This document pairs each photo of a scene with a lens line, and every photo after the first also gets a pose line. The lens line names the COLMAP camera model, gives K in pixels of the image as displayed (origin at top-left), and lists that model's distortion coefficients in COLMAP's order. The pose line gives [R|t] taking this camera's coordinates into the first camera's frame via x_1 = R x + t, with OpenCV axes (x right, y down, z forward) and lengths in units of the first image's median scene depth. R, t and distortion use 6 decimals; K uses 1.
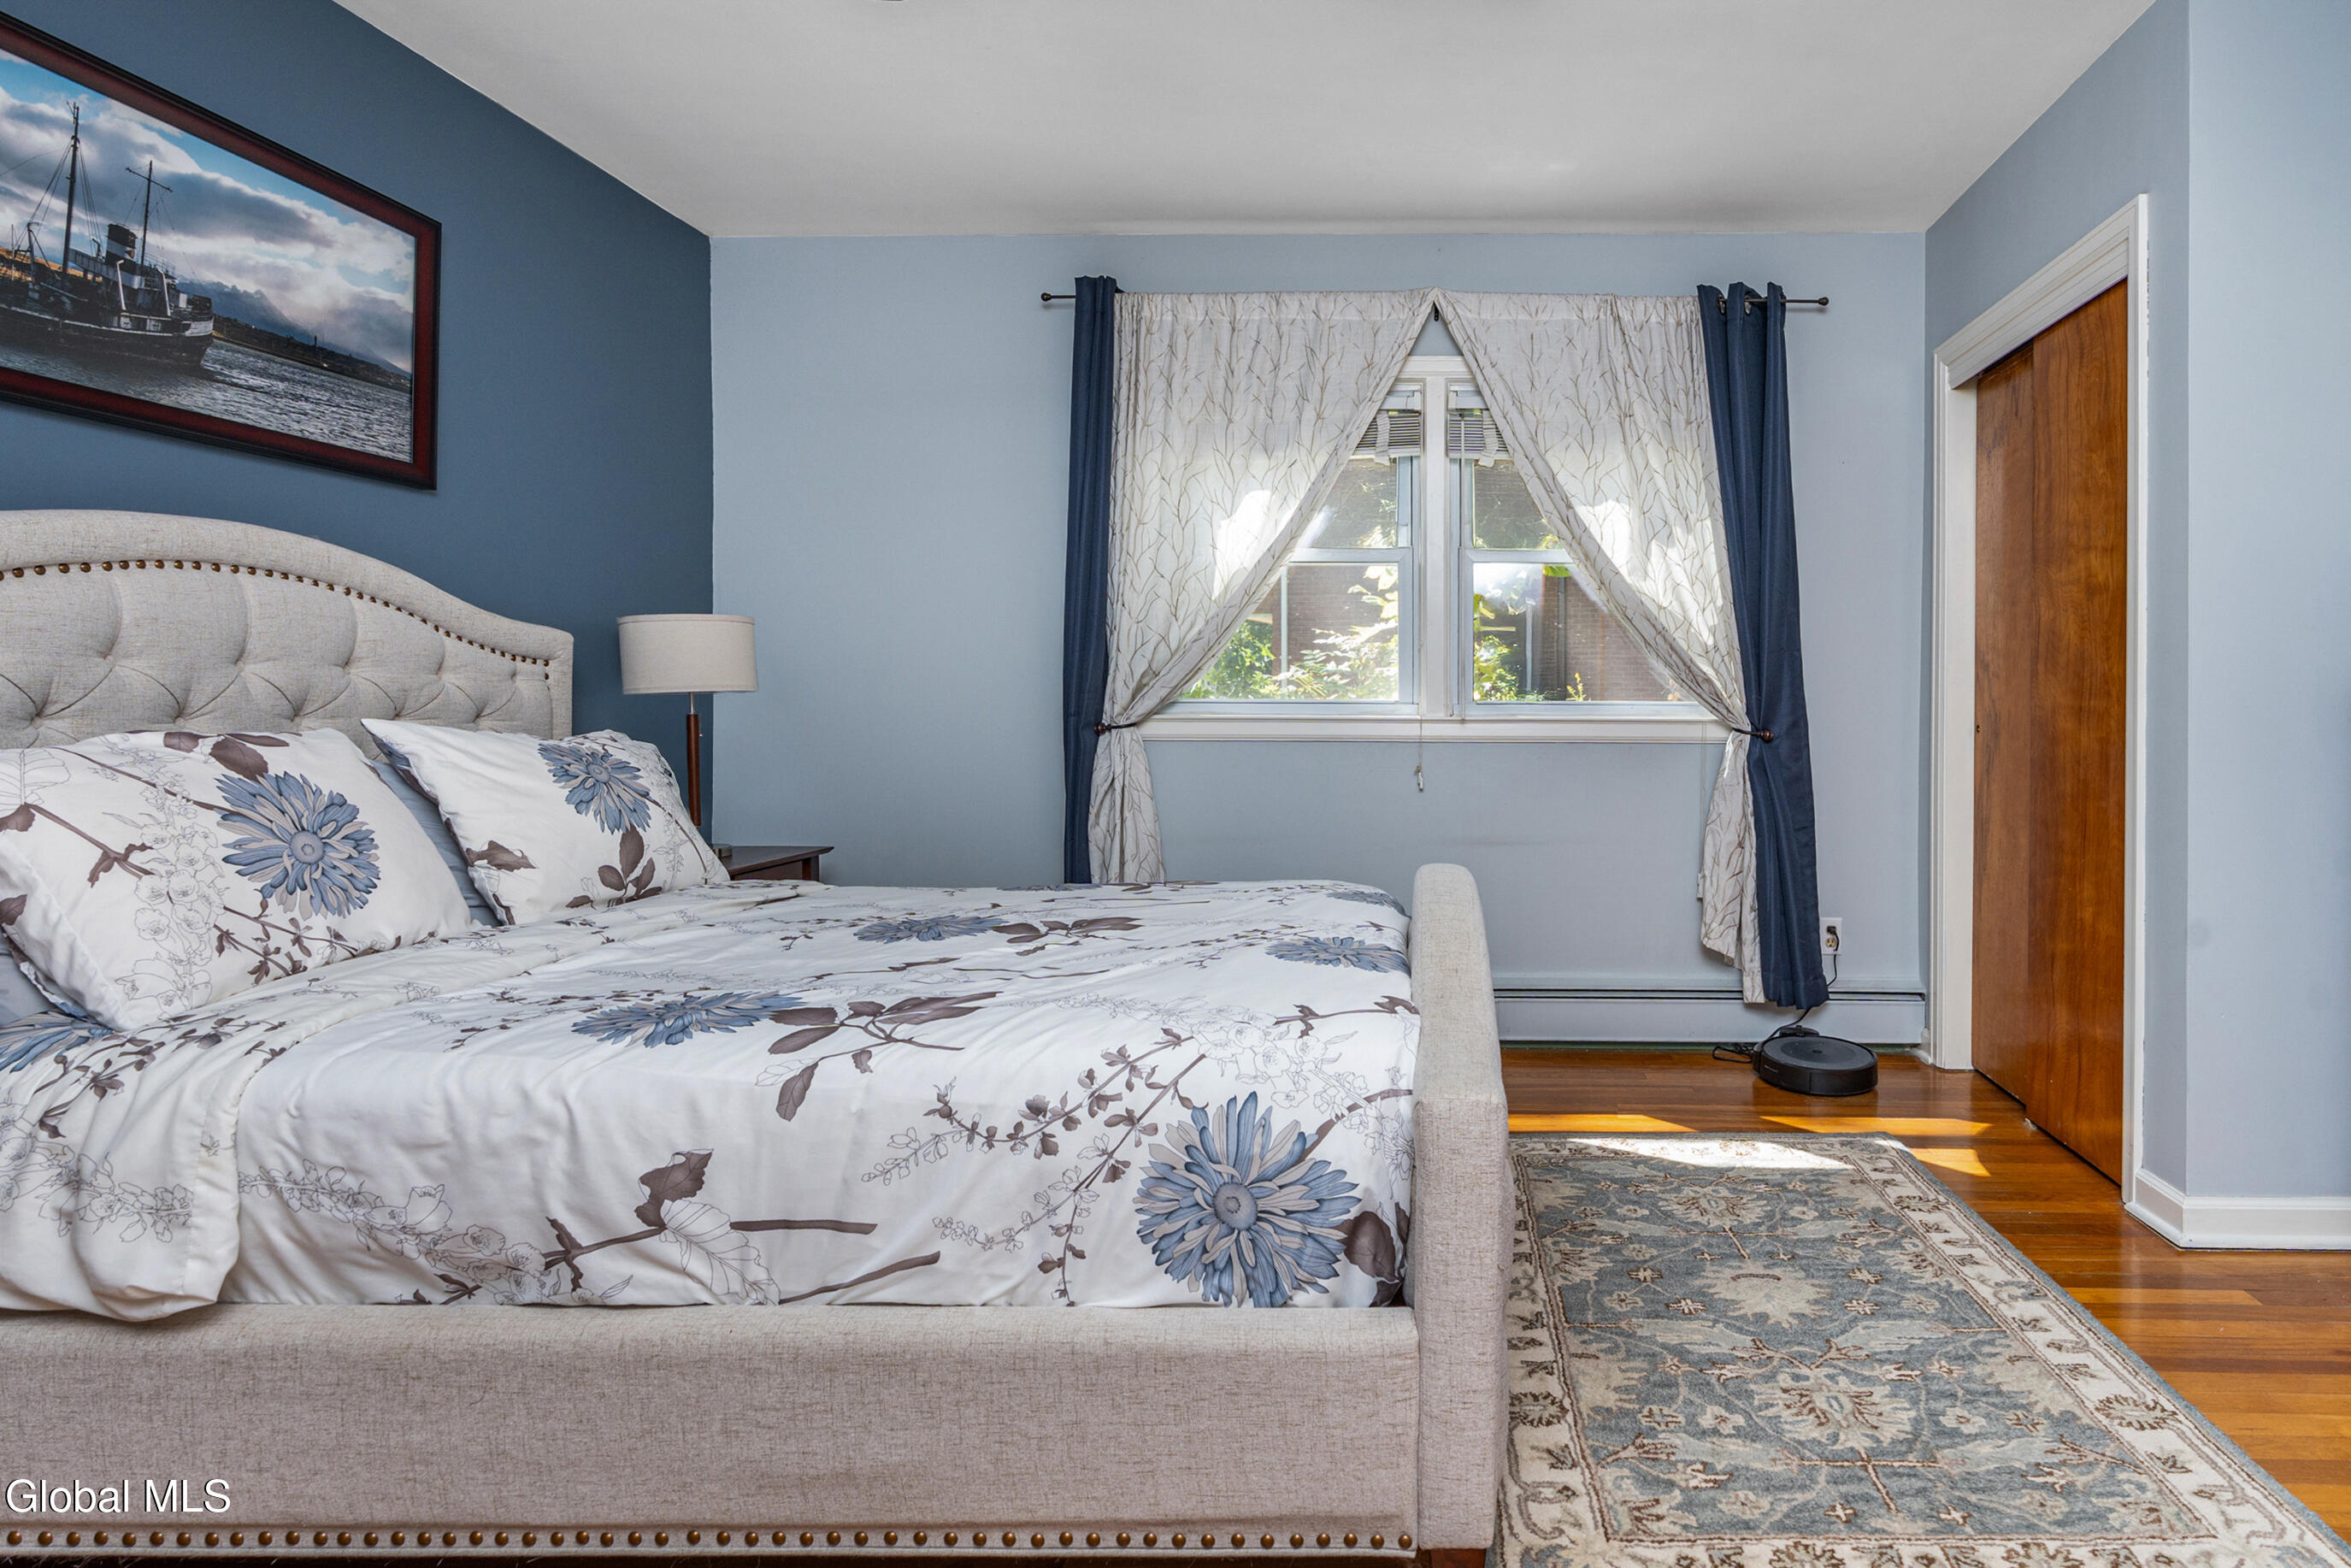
lens RADIAL K [[1202.7, 0, 1383.6], [0, 1202.7, 728.6], [0, 0, 1]] dist [-0.004206, 0.000425]
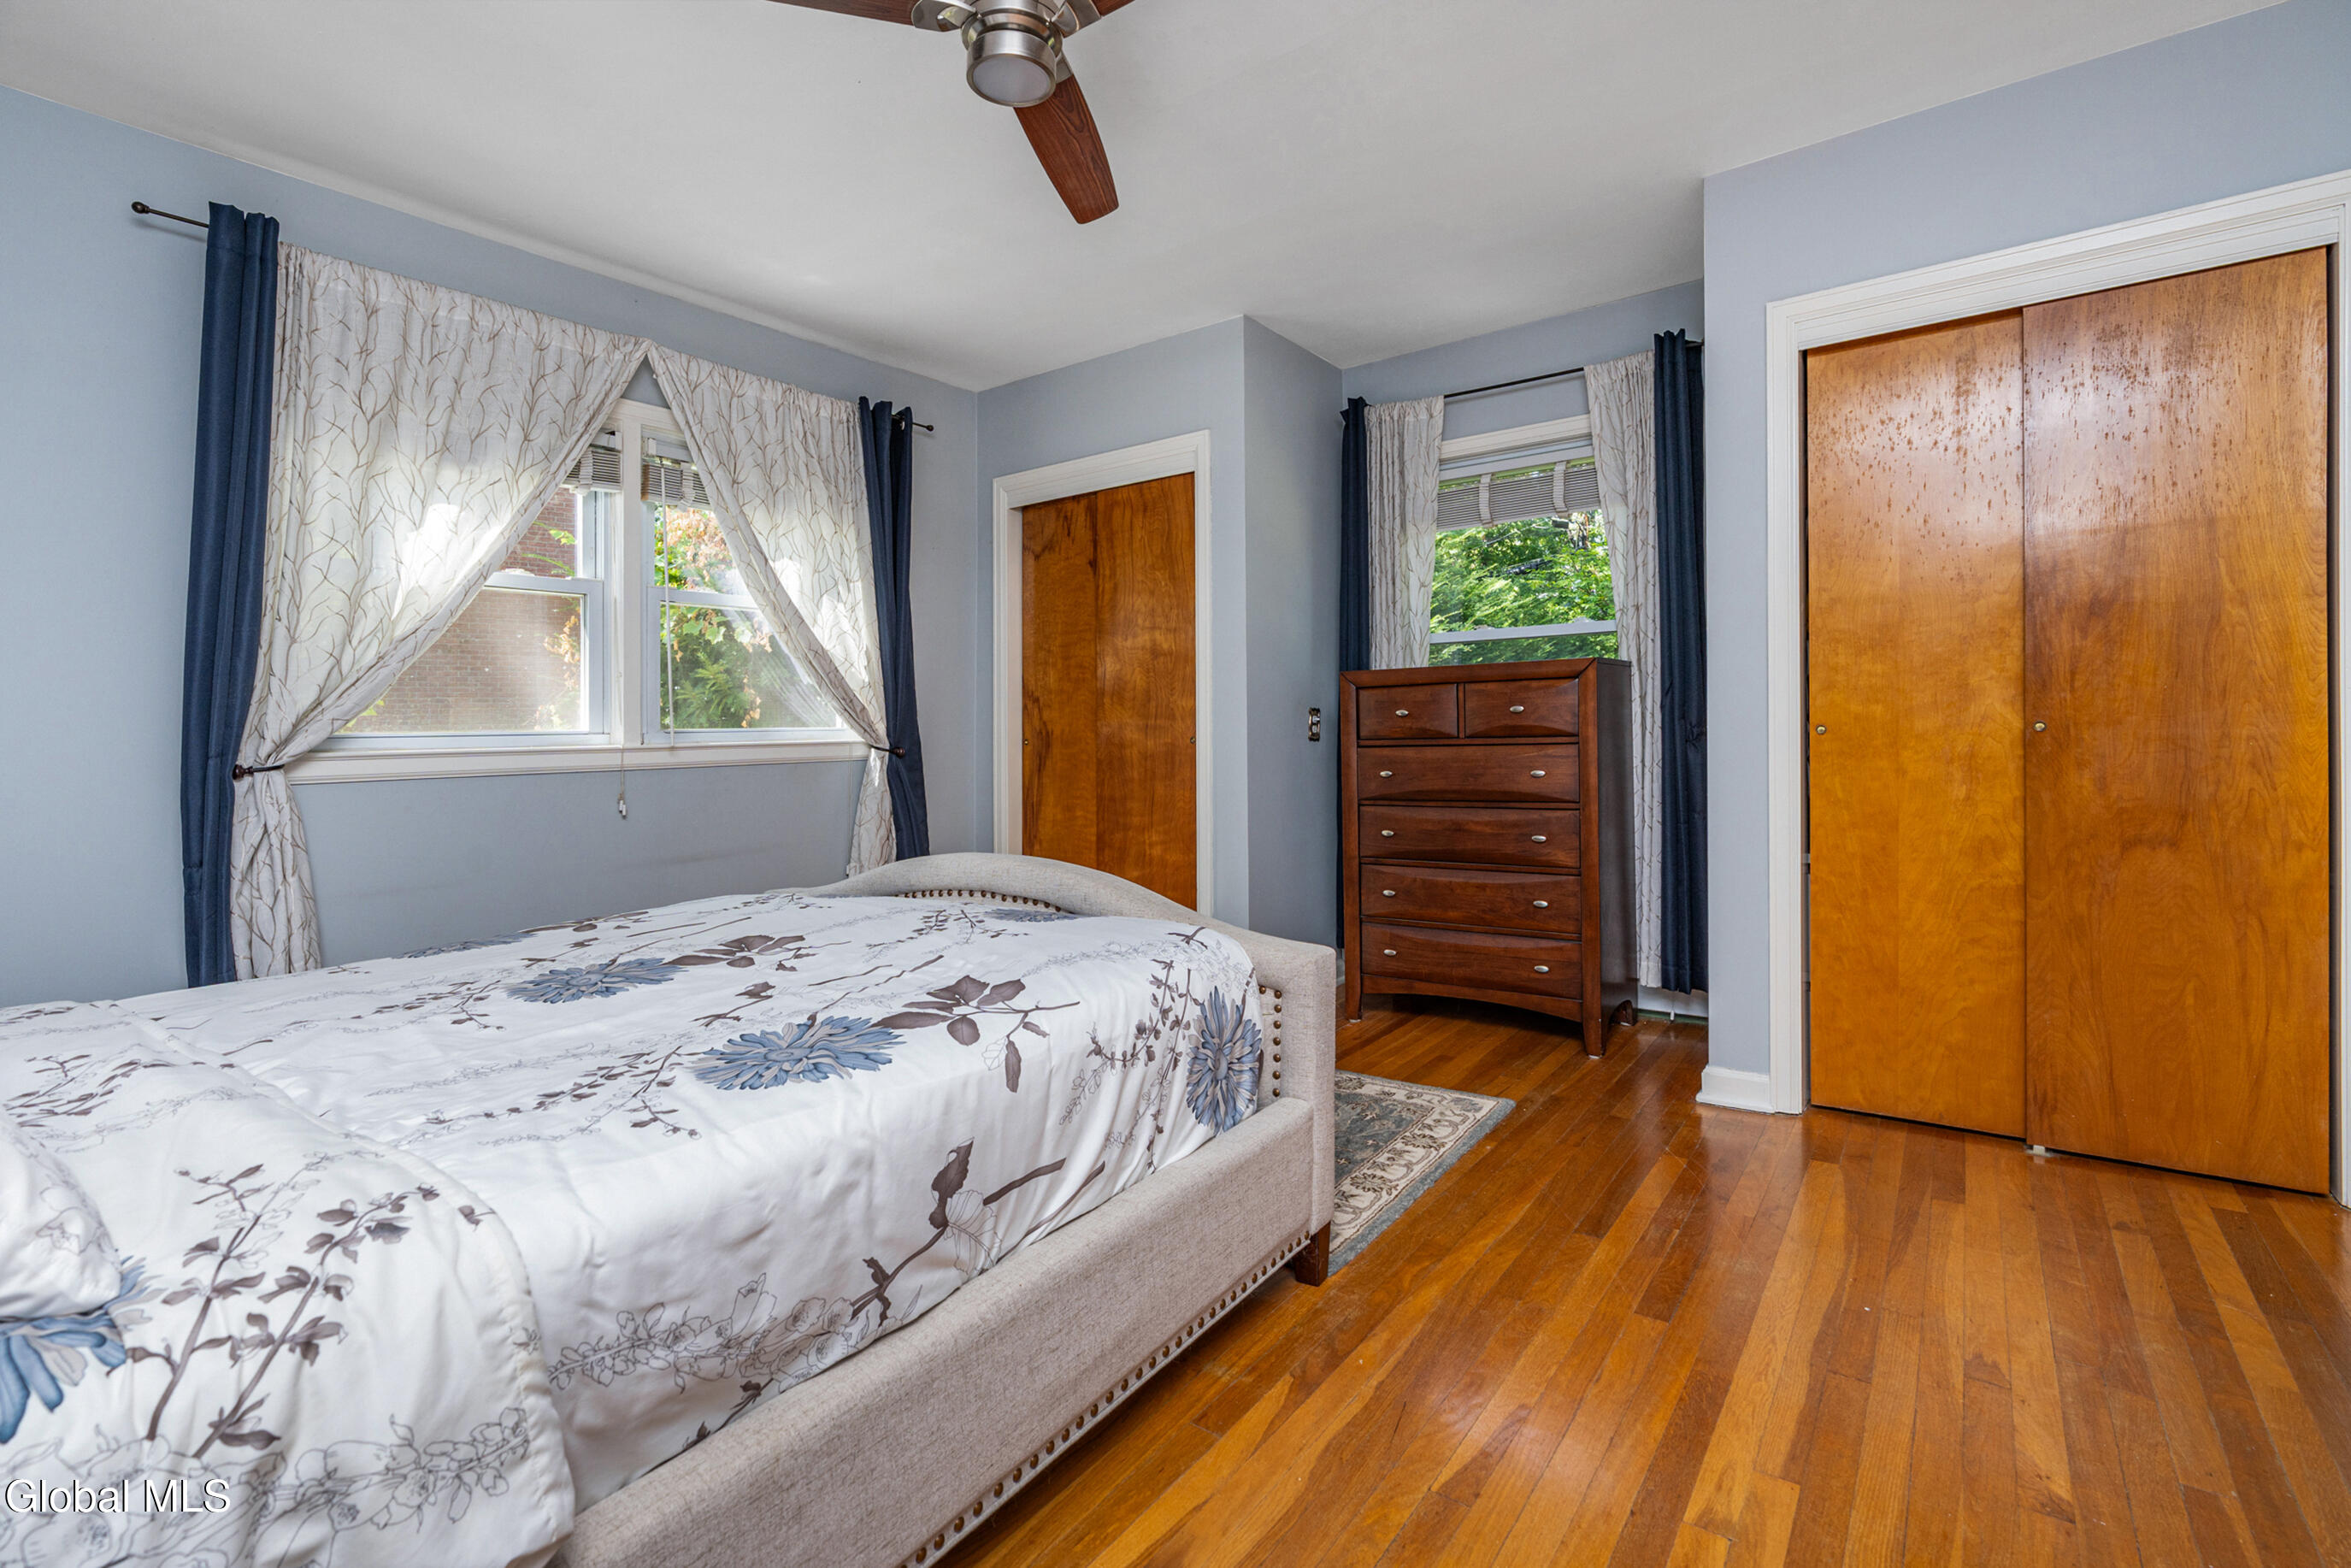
lens RADIAL K [[1082.8, 0, 1100.7], [0, 1082.8, 744.3], [0, 0, 1]] dist [-0.004130, 0.000199]
pose [[0.608141, -0.028923, 0.793302, -0.625360], [0.037662, 0.999262, 0.007561, -0.004079], [-0.792935, 0.025279, 0.608781, 0.151218]]
